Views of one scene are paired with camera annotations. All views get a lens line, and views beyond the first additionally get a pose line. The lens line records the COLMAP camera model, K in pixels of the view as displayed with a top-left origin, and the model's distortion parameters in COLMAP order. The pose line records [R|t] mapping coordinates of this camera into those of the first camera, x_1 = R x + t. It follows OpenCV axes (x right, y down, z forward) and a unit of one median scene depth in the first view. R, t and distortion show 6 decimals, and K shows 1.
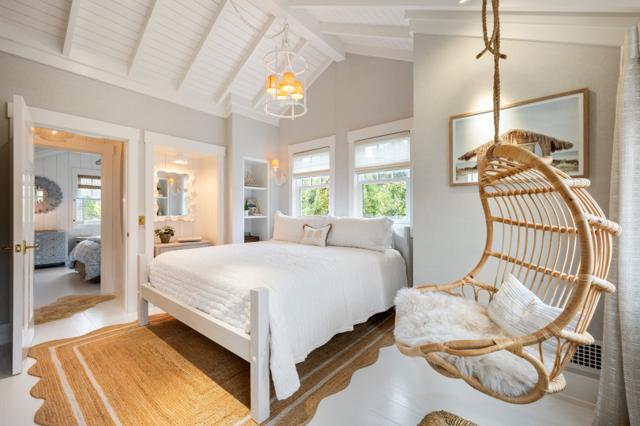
lens RADIAL K [[269.5, 0, 321.5], [0, 269.5, 213.0], [0, 0, 1]] dist [0.000893, 0.001029]
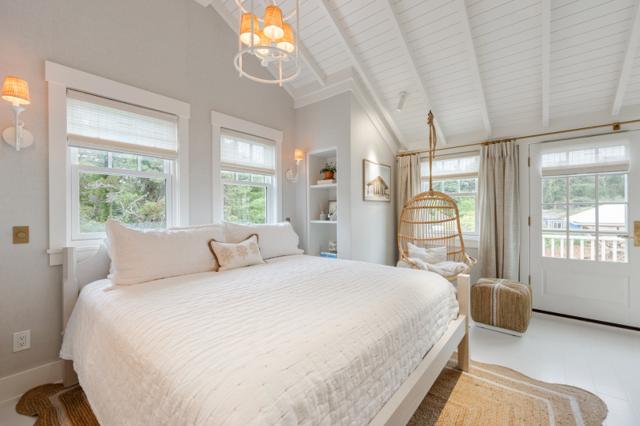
lens RADIAL K [[269.5, 0, 321.6], [0, 269.5, 211.8], [0, 0, 1]] dist [0.000893, 0.001029]
pose [[-0.011892, -0.001570, 0.999928, -0.652905], [0.007848, 0.999968, 0.001664, -0.019630], [-0.999898, 0.007867, -0.011879, 0.711067]]
